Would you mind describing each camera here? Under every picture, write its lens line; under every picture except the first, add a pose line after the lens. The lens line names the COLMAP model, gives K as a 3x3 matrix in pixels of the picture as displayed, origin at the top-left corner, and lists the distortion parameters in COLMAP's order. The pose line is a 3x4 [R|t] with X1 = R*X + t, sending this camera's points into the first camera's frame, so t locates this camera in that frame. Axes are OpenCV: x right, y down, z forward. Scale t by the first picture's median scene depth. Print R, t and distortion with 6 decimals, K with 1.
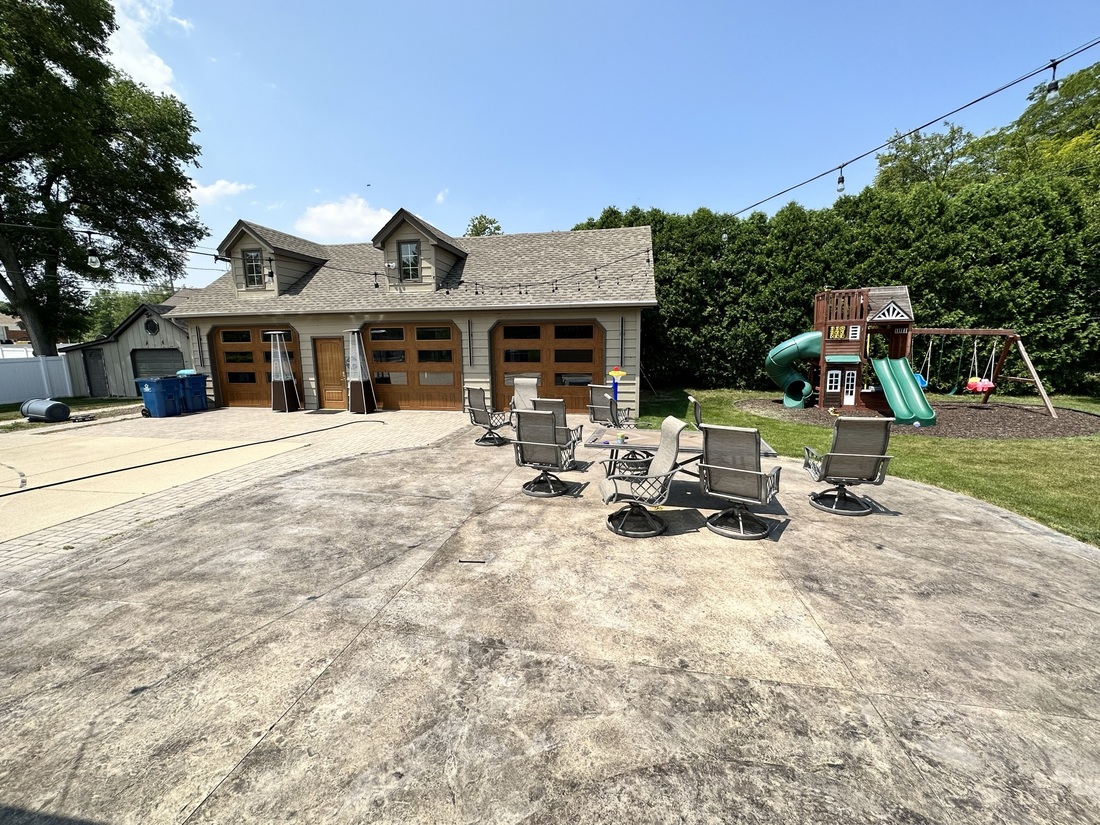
lens RADIAL K [[438.8, 0, 551.2], [0, 438.8, 410.2], [0, 0, 1]] dist [0.000906, -0.000472]
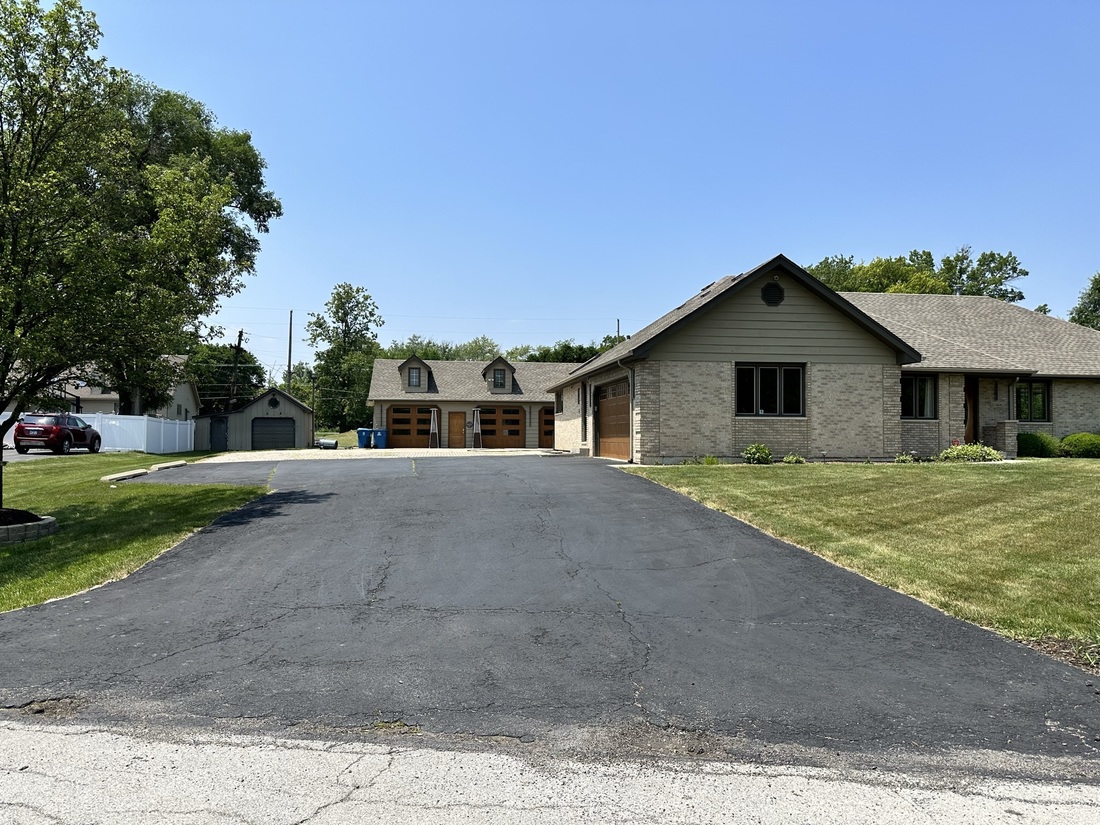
lens RADIAL K [[776.1, 0, 547.7], [0, 776.1, 414.4], [0, 0, 1]] dist [0.040347, -0.035234]
pose [[0.943411, 0.021932, 0.330900, -1.409684], [0.037806, 0.984193, -0.173020, 0.521294], [-0.329464, 0.175738, 0.927669, -2.674986]]
